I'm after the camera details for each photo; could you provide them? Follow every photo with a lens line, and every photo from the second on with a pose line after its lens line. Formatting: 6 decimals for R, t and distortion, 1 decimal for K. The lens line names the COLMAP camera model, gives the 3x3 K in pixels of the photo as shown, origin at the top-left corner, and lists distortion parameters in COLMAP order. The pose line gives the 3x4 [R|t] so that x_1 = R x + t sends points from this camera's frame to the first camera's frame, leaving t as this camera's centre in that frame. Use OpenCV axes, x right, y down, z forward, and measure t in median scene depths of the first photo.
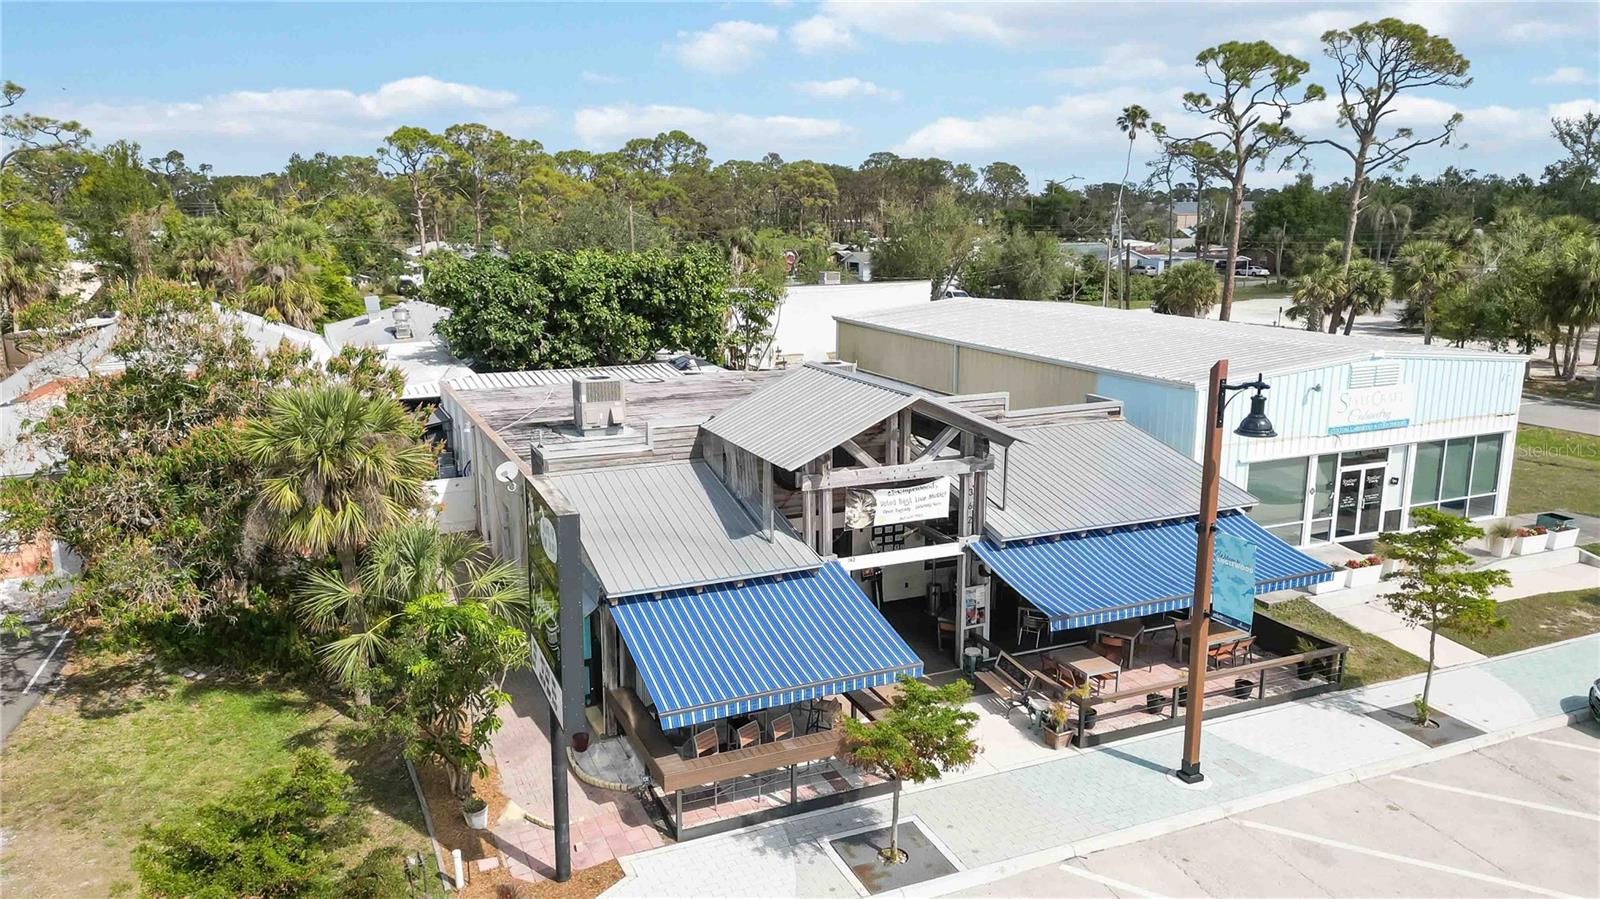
lens RADIAL K [[1115.9, 0, 797.5], [0, 1115.9, 445.6], [0, 0, 1]] dist [0.067282, -0.063098]
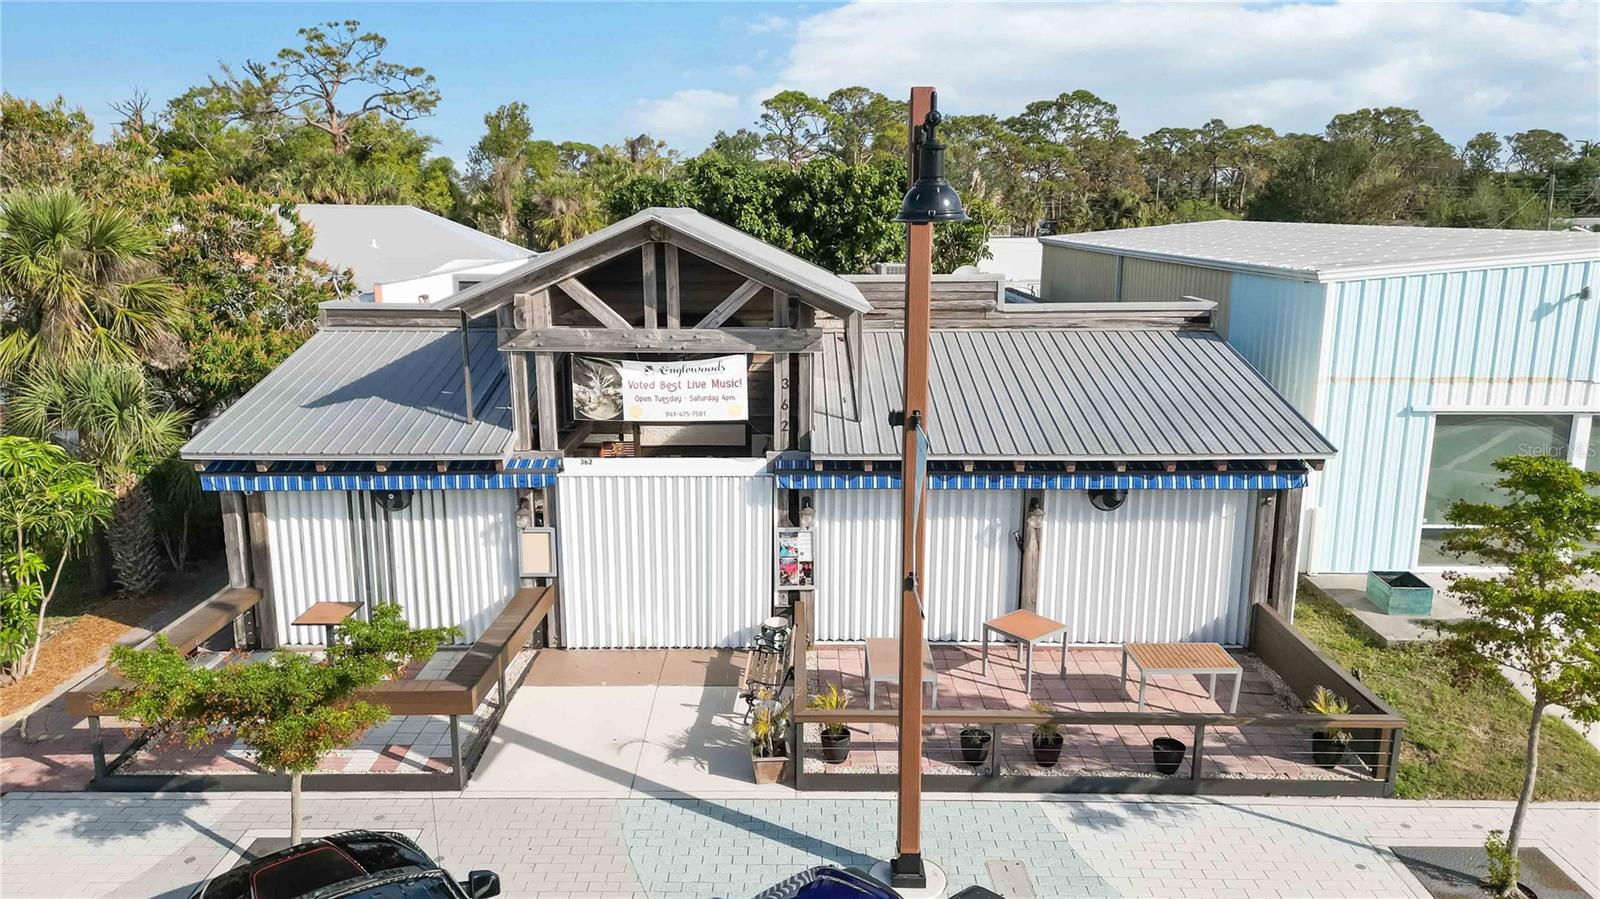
lens RADIAL K [[1115.9, 0, 798.4], [0, 1115.9, 448.6], [0, 0, 1]] dist [0.067282, -0.063098]
pose [[0.913010, 0.088795, -0.398156, 0.322153], [-0.087237, 0.995943, 0.022066, 0.048789], [0.398500, 0.014587, 0.917052, 0.299071]]
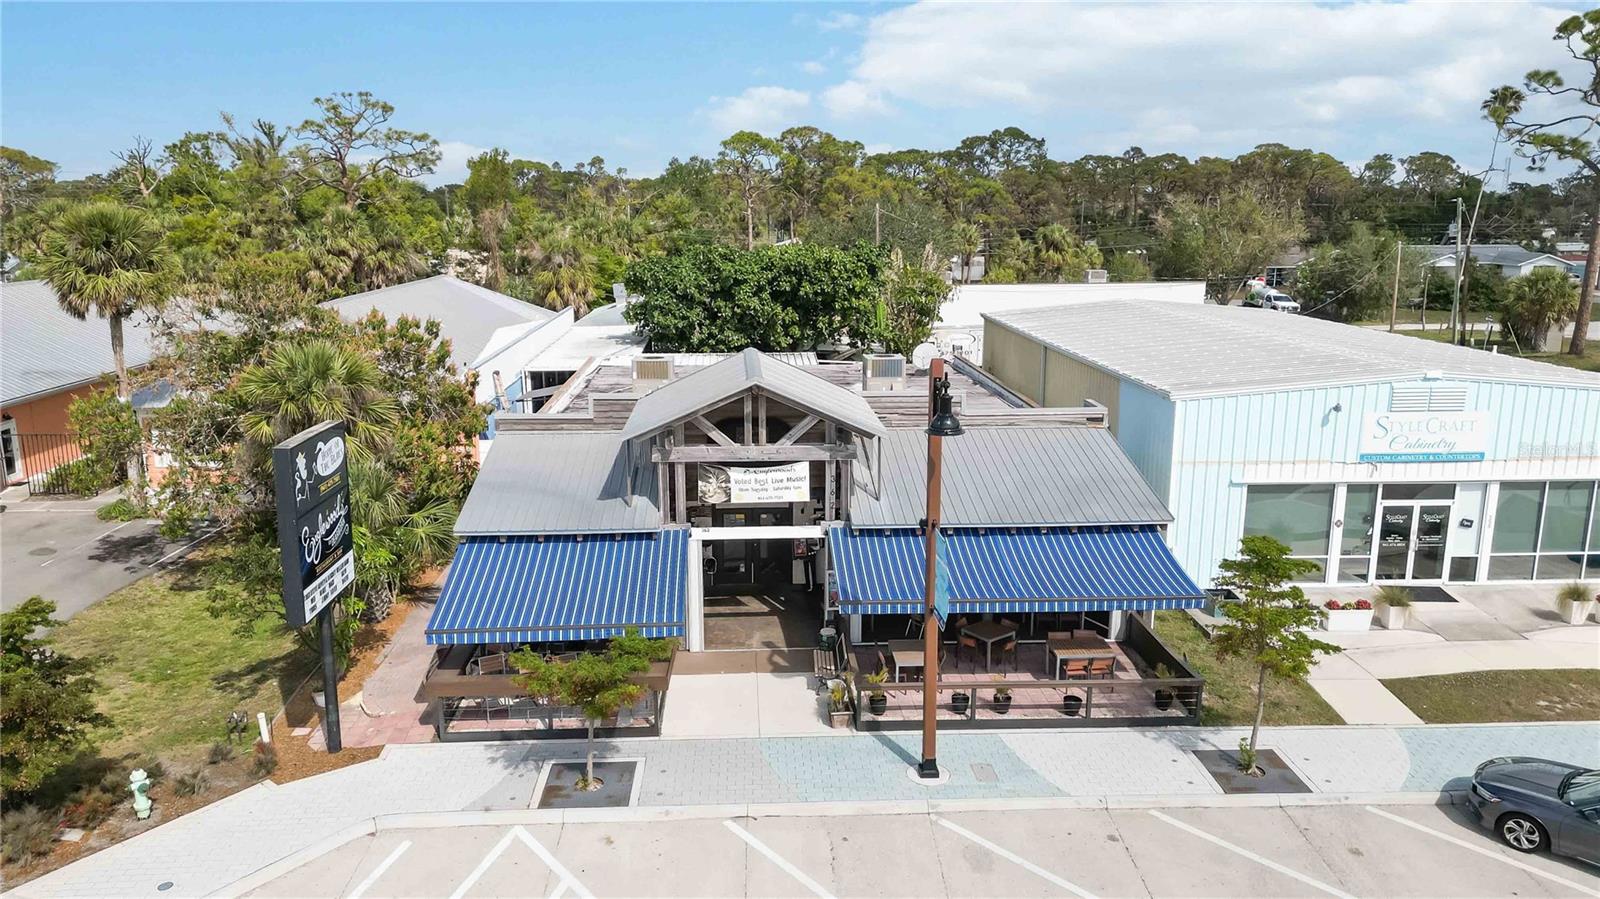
lens RADIAL K [[1115.9, 0, 799.8], [0, 1115.9, 449.4], [0, 0, 1]] dist [0.067282, -0.063098]
pose [[0.935239, 0.078518, -0.345199, 0.362359], [-0.076643, 0.996876, 0.019099, -0.002505], [0.345620, 0.008595, 0.938335, 0.011042]]
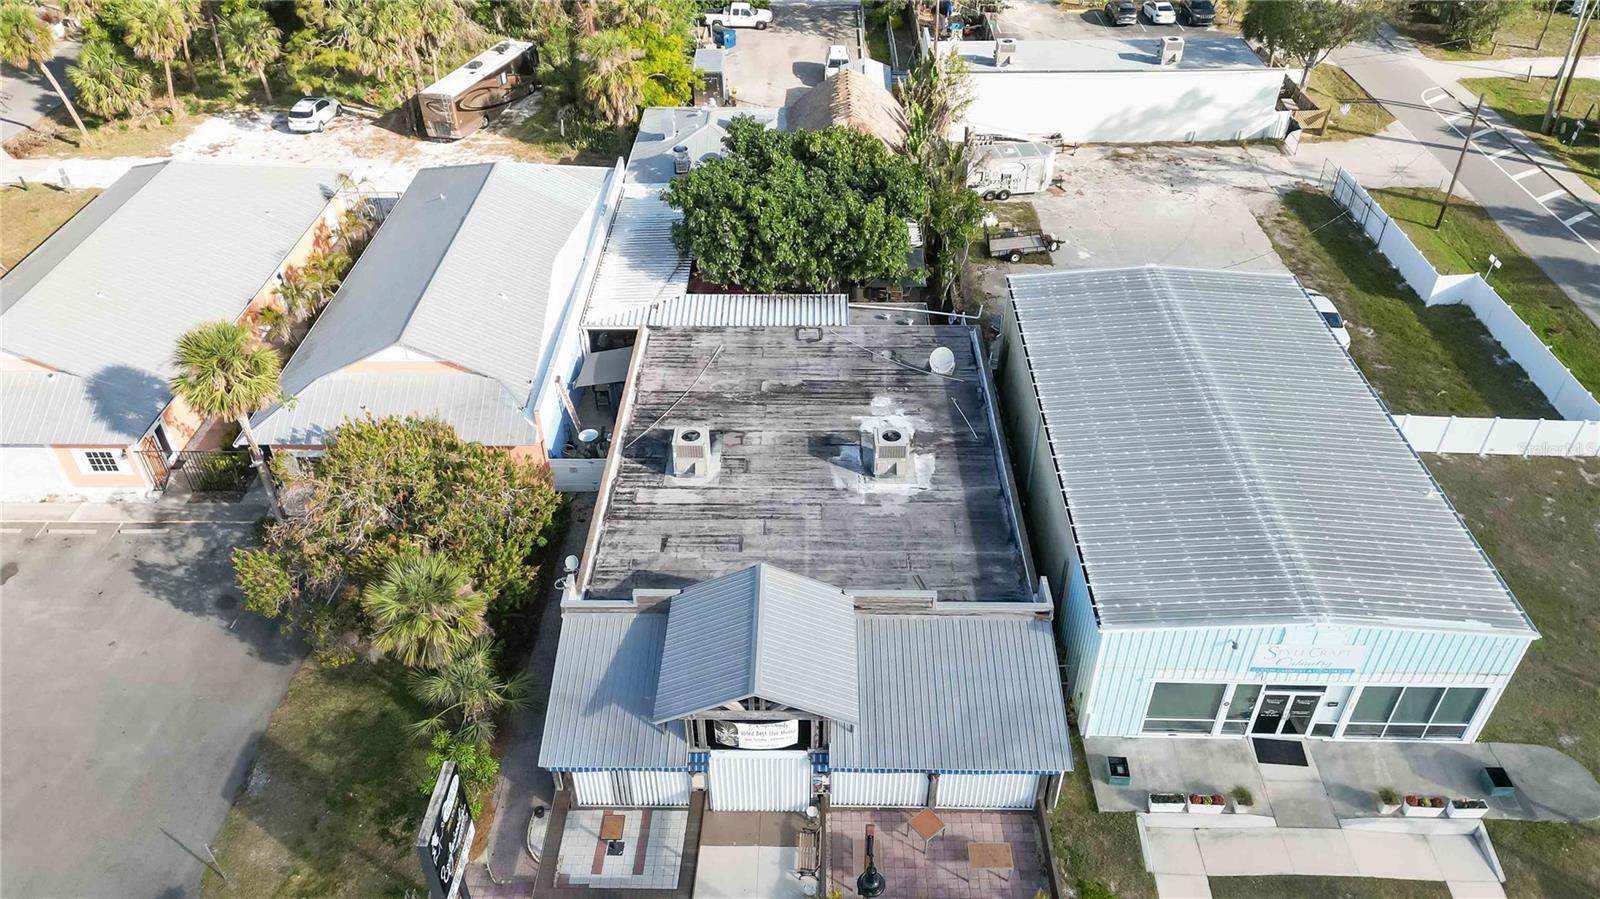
lens RADIAL K [[1115.9, 0, 800.7], [0, 1115.9, 446.6], [0, 0, 1]] dist [0.067282, -0.063098]
pose [[0.907990, 0.253320, -0.333741, 0.381988], [-0.082395, 0.888935, 0.450562, -0.663904], [0.410810, -0.381607, 0.828016, -0.010756]]
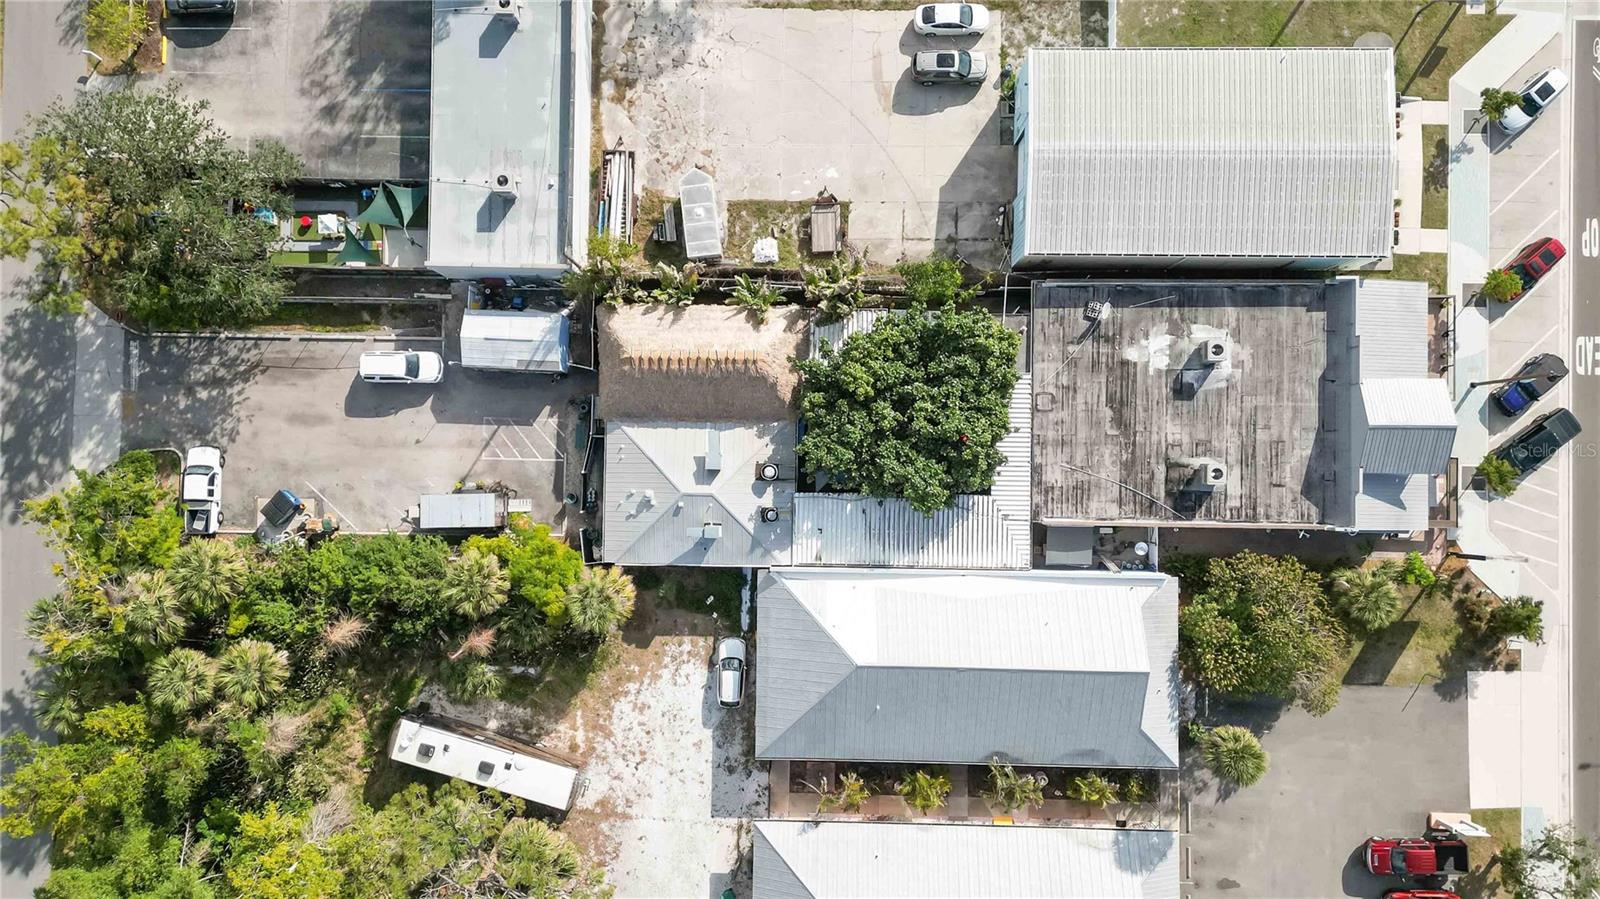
lens RADIAL K [[1115.9, 0, 798.8], [0, 1115.9, 443.2], [0, 0, 1]] dist [0.067282, -0.063098]
pose [[0.420380, -0.907173, 0.017831, -0.511831], [0.209392, 0.116115, 0.970913, -2.353361], [-0.882857, -0.404419, 0.238767, 1.264569]]
